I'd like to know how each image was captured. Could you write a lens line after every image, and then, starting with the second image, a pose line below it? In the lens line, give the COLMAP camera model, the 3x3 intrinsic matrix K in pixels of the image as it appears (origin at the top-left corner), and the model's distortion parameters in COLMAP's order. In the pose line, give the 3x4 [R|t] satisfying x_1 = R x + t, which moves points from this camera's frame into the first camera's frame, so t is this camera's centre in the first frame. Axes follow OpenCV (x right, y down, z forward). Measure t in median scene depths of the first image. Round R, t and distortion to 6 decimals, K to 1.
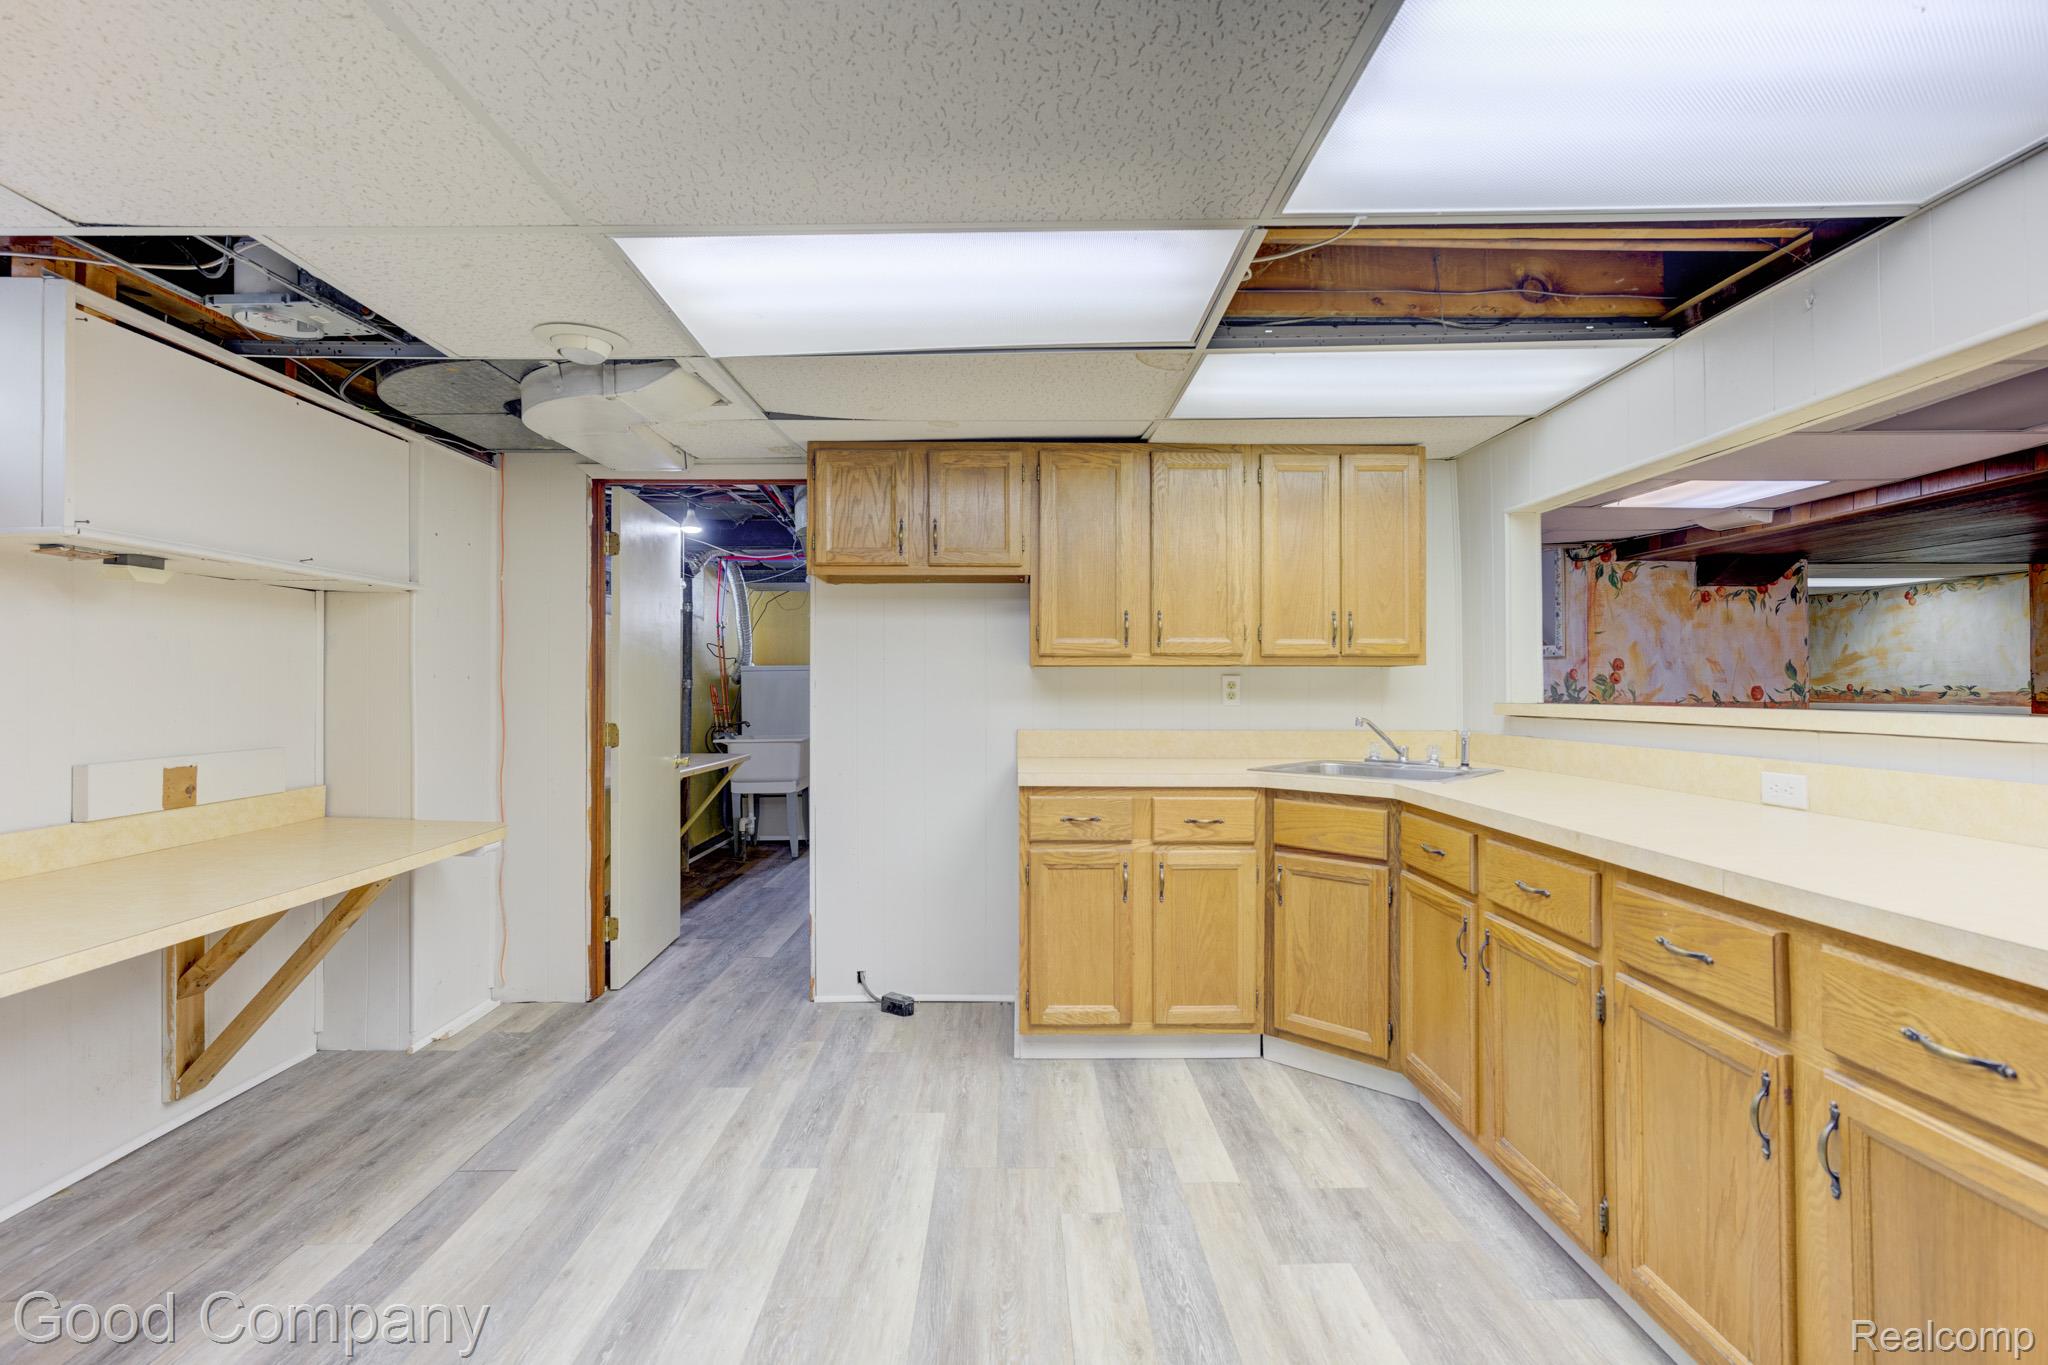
lens RADIAL K [[943.7, 0, 1018.8], [0, 943.7, 683.8], [0, 0, 1]] dist [-0.011708, 0.011833]
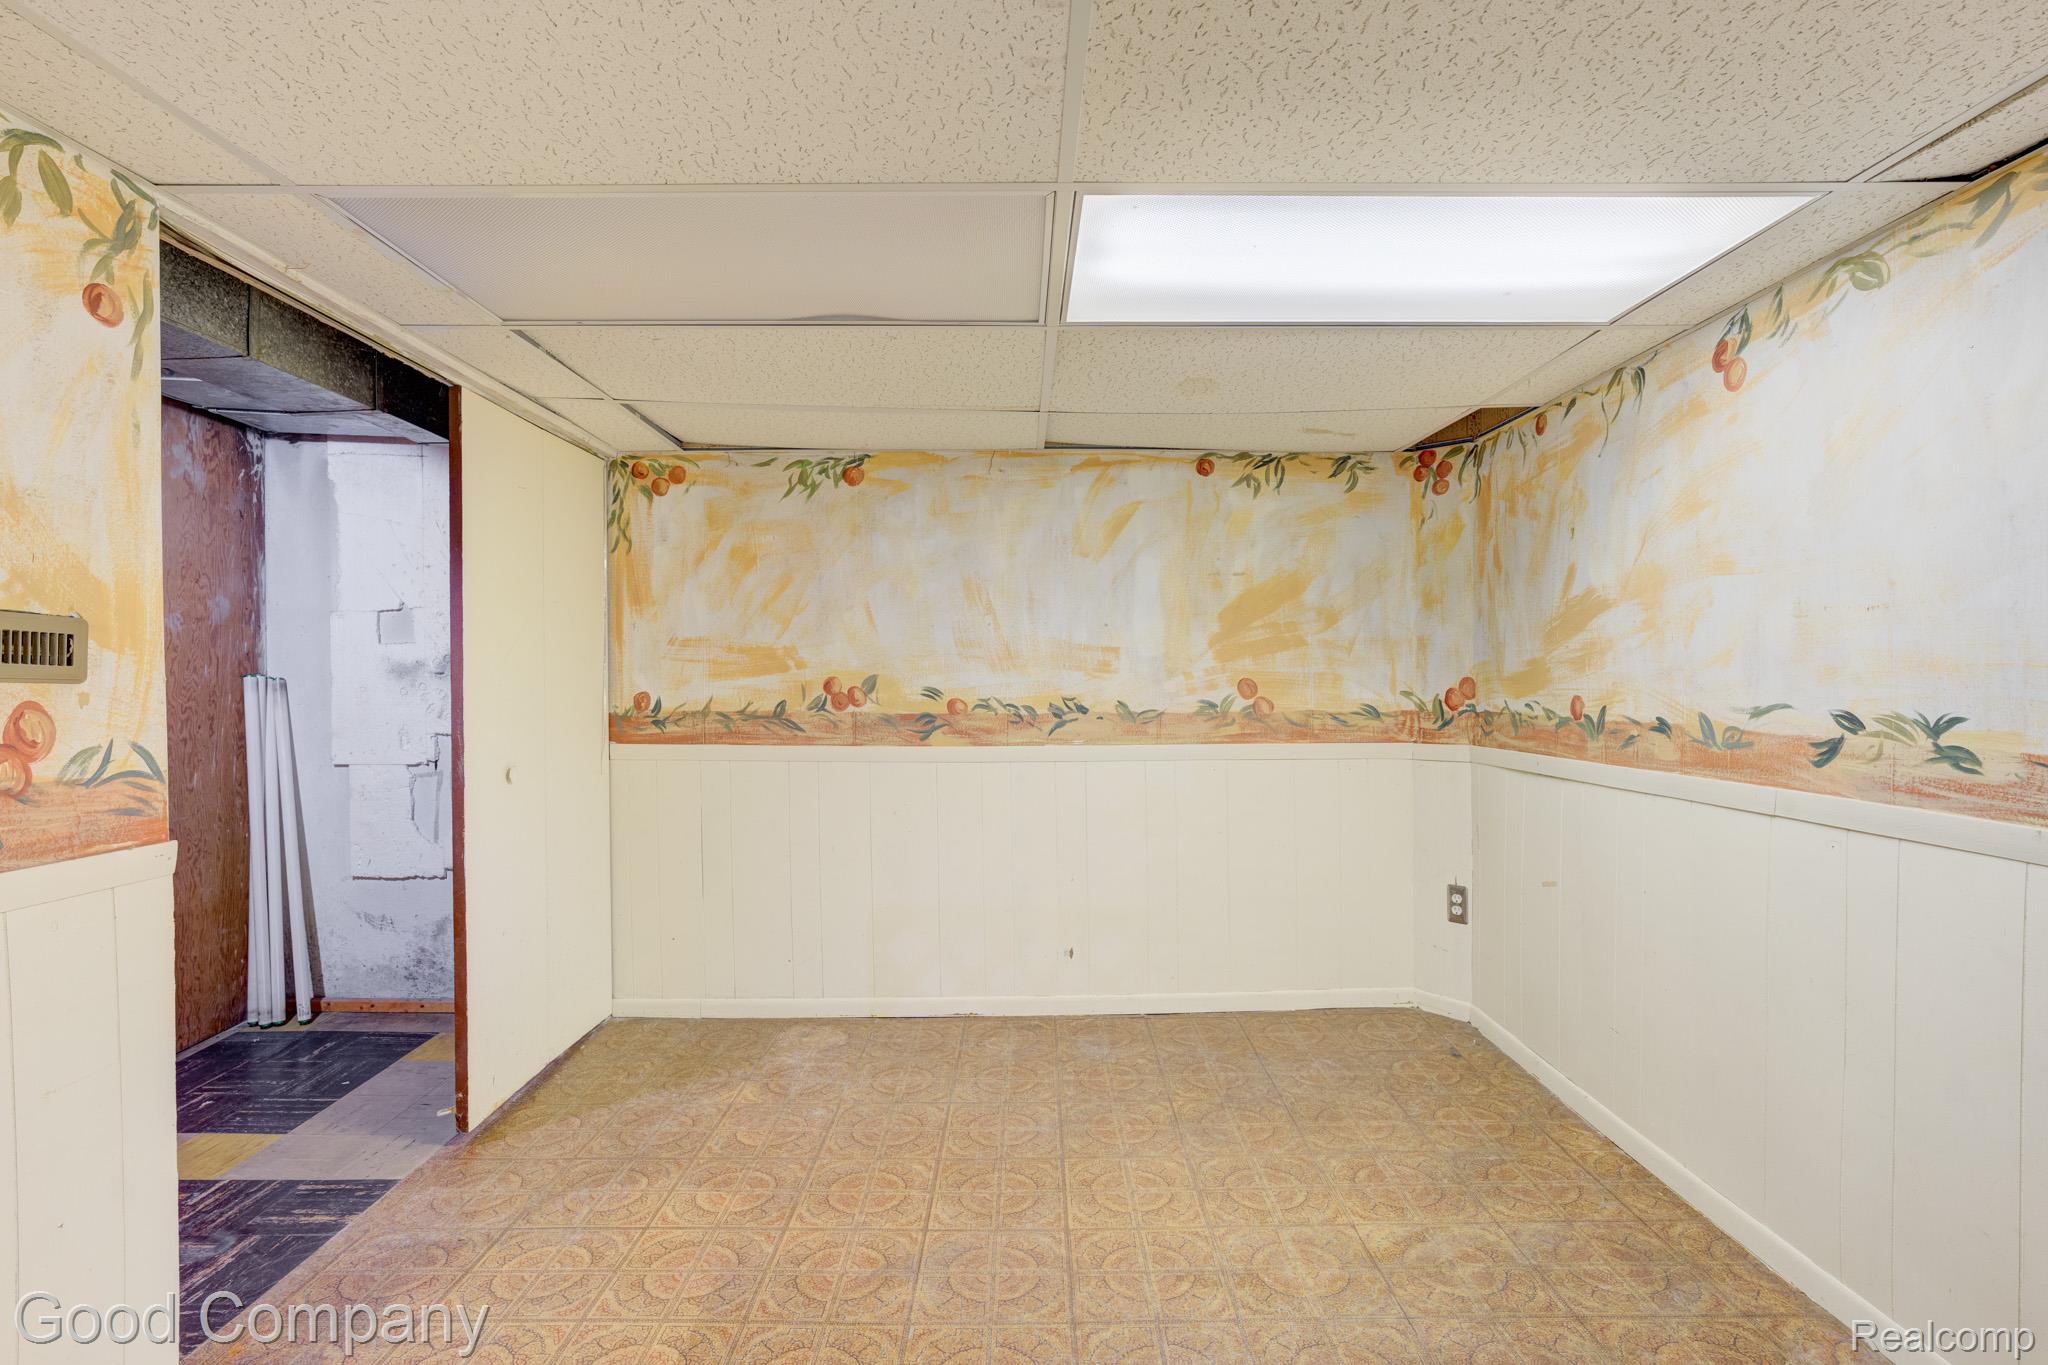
lens RADIAL K [[943.7, 0, 1029.8], [0, 943.7, 679.4], [0, 0, 1]] dist [-0.011708, 0.011833]
pose [[0.998074, 0.006915, -0.061655, 1.835771], [-0.006733, 0.999972, 0.003158, -0.011945], [0.061675, -0.002737, 0.998093, 1.744191]]
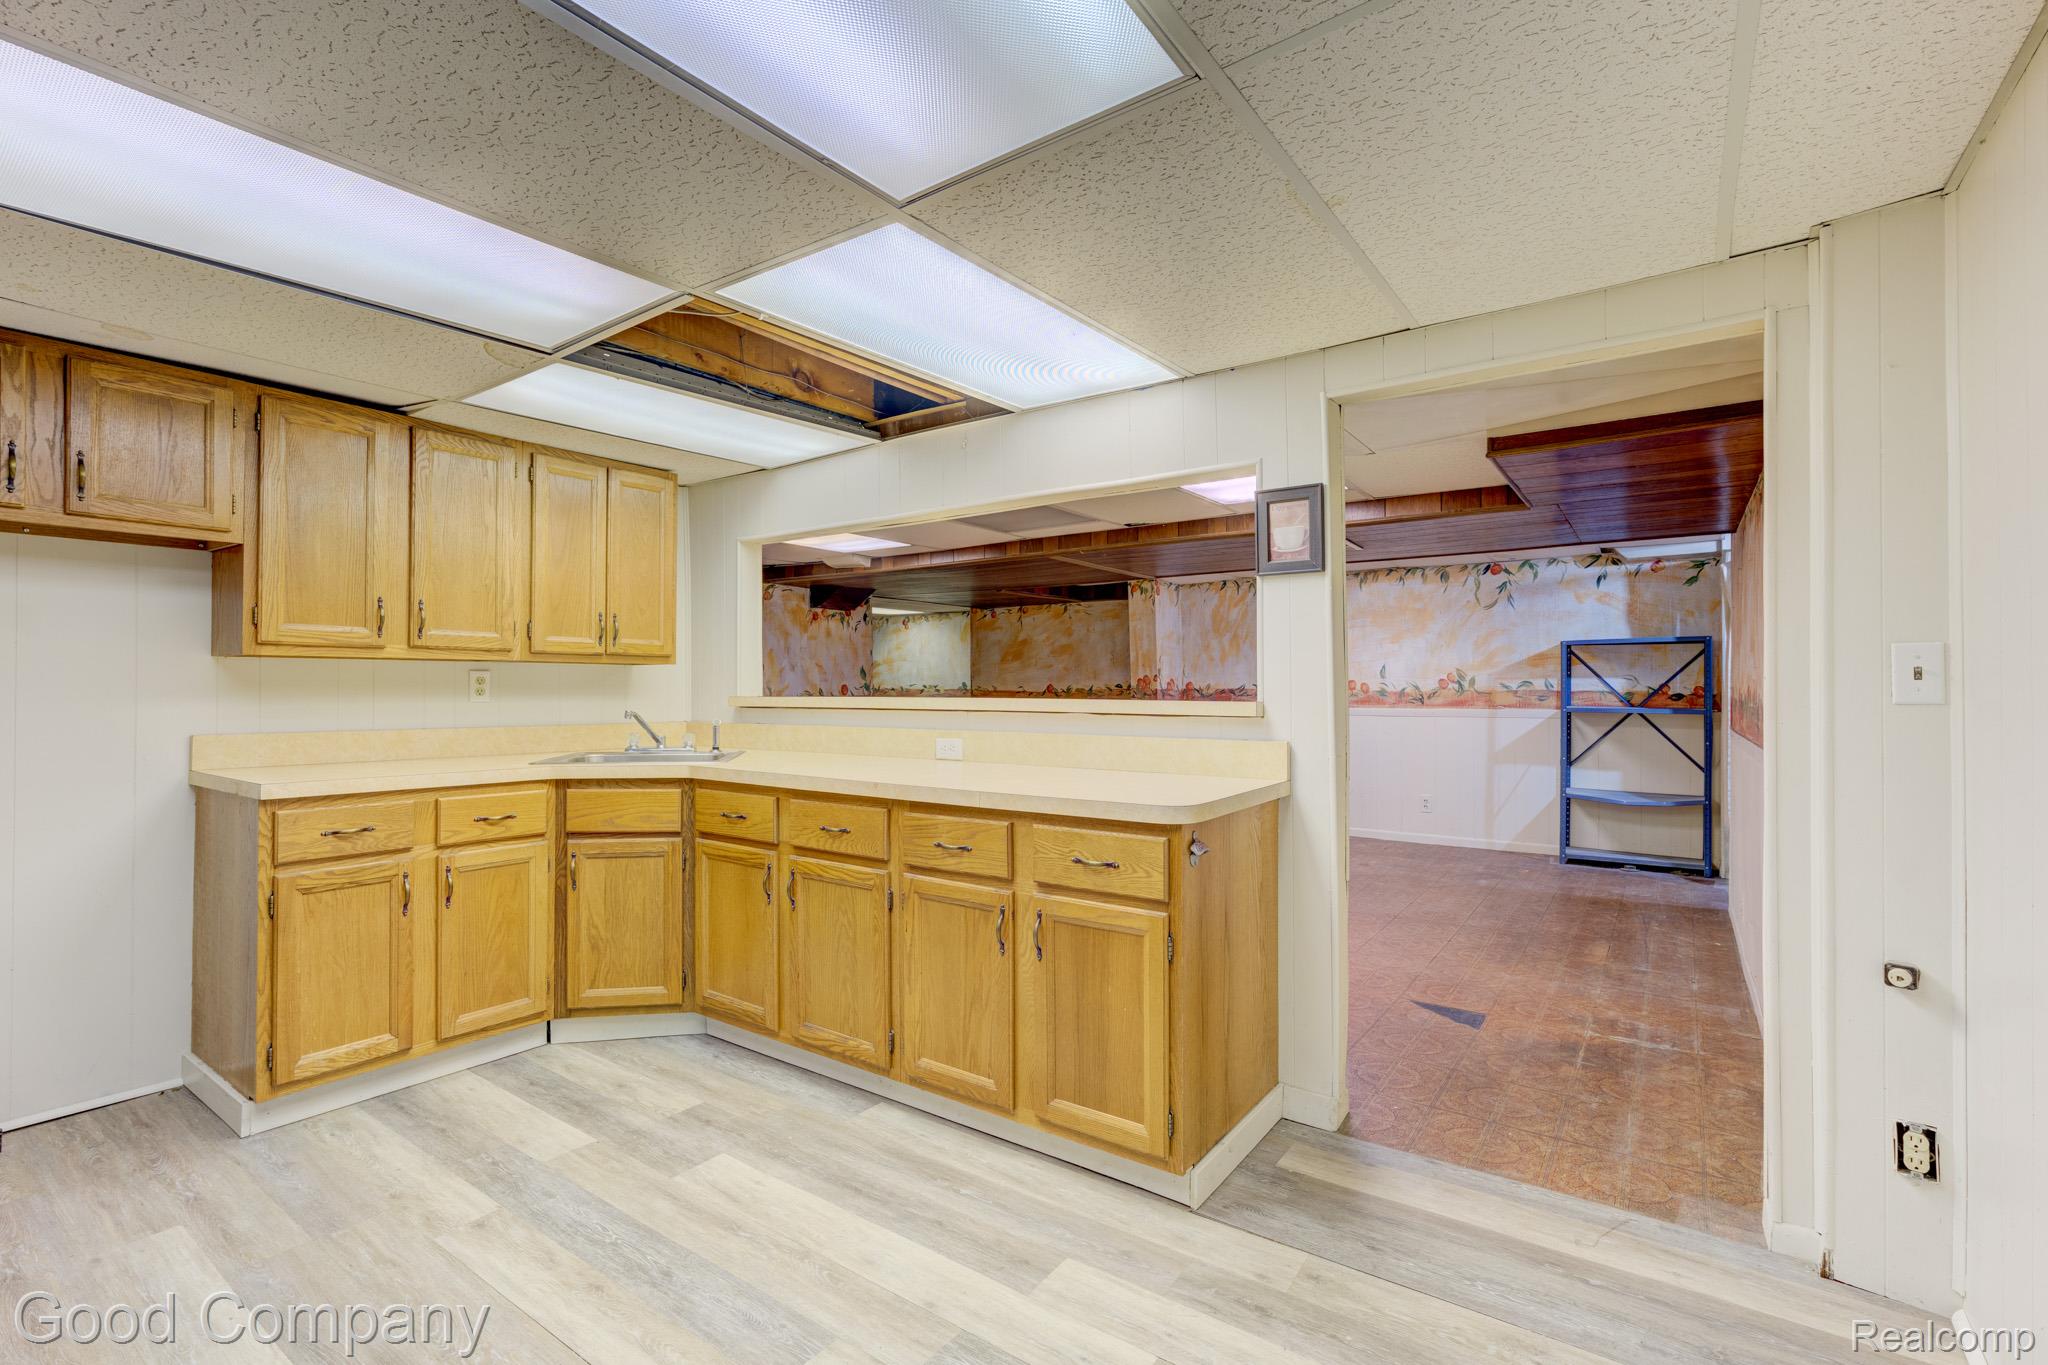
lens RADIAL K [[943.7, 0, 1020.9], [0, 943.7, 674.9], [0, 0, 1]] dist [-0.011708, 0.011833]
pose [[0.598322, 0.011046, 0.801180, -0.263997], [-0.003903, 0.999933, -0.010871, 0.004636], [-0.801246, 0.003378, 0.598325, -0.027573]]
